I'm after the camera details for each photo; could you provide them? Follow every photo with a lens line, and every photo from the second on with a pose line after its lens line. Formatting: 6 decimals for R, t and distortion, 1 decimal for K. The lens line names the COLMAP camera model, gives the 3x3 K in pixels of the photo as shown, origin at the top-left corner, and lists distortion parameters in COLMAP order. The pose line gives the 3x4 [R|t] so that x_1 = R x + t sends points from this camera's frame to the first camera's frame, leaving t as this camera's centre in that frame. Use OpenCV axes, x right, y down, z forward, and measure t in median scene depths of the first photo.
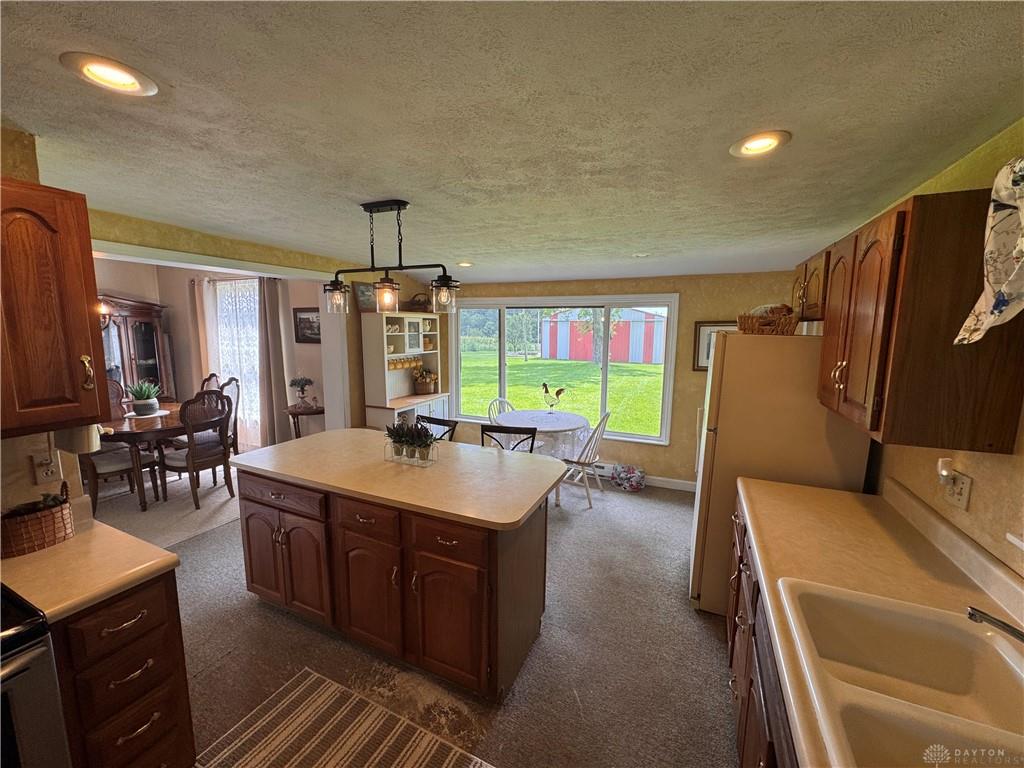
lens RADIAL K [[411.5, 0, 512.0], [0, 411.5, 384.0], [0, 0, 1]] dist [-0.001016, 0.000280]
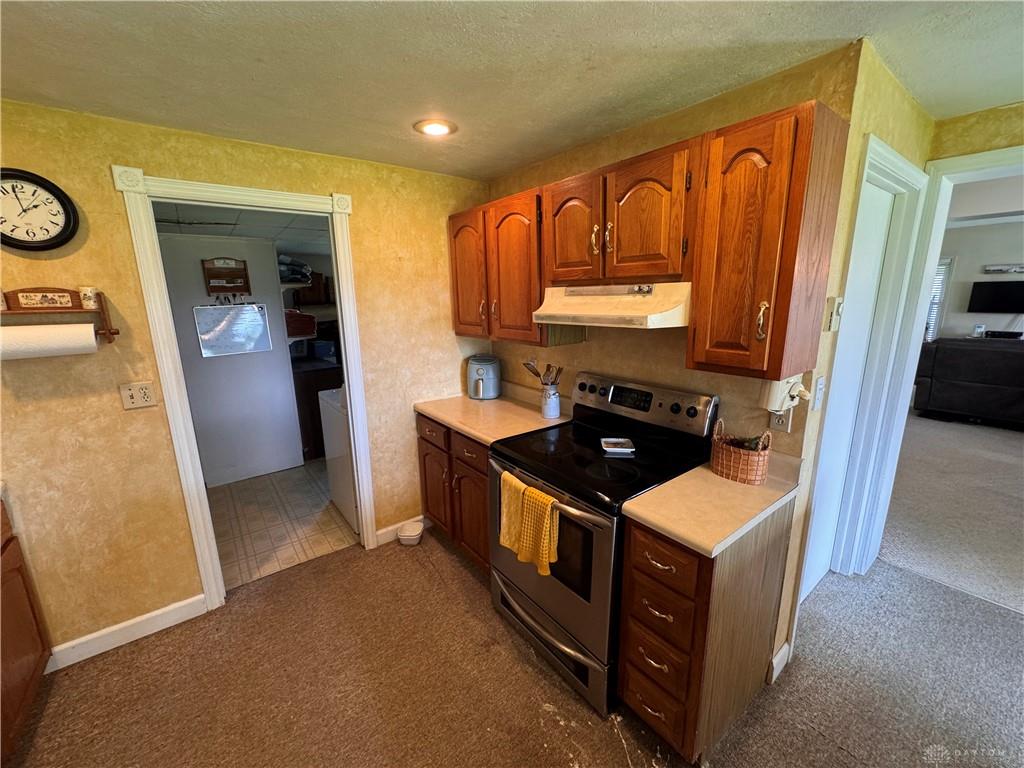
lens RADIAL K [[411.5, 0, 512.0], [0, 411.5, 384.0], [0, 0, 1]] dist [-0.001016, 0.000280]
pose [[-0.472188, 0.188152, -0.861184, 0.019859], [-0.112247, 0.956168, 0.270450, -0.042326], [0.874322, 0.224368, -0.430372, 0.509398]]
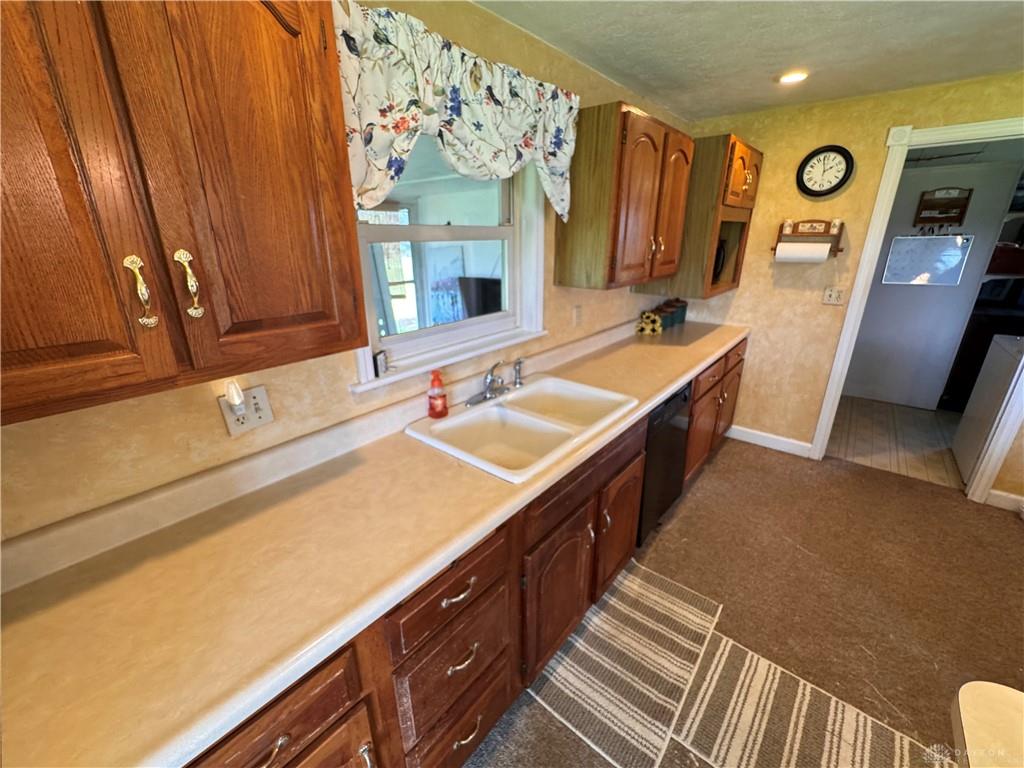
lens RADIAL K [[419.2, 0, 512.0], [0, 419.2, 384.0], [0, 0, 1]] dist [-0.001867, -0.000078]
pose [[-0.965531, -0.090070, 0.244206, 0.229881], [0.033953, 0.886619, 0.461253, -0.078774], [-0.258063, 0.453646, -0.853000, 0.867757]]
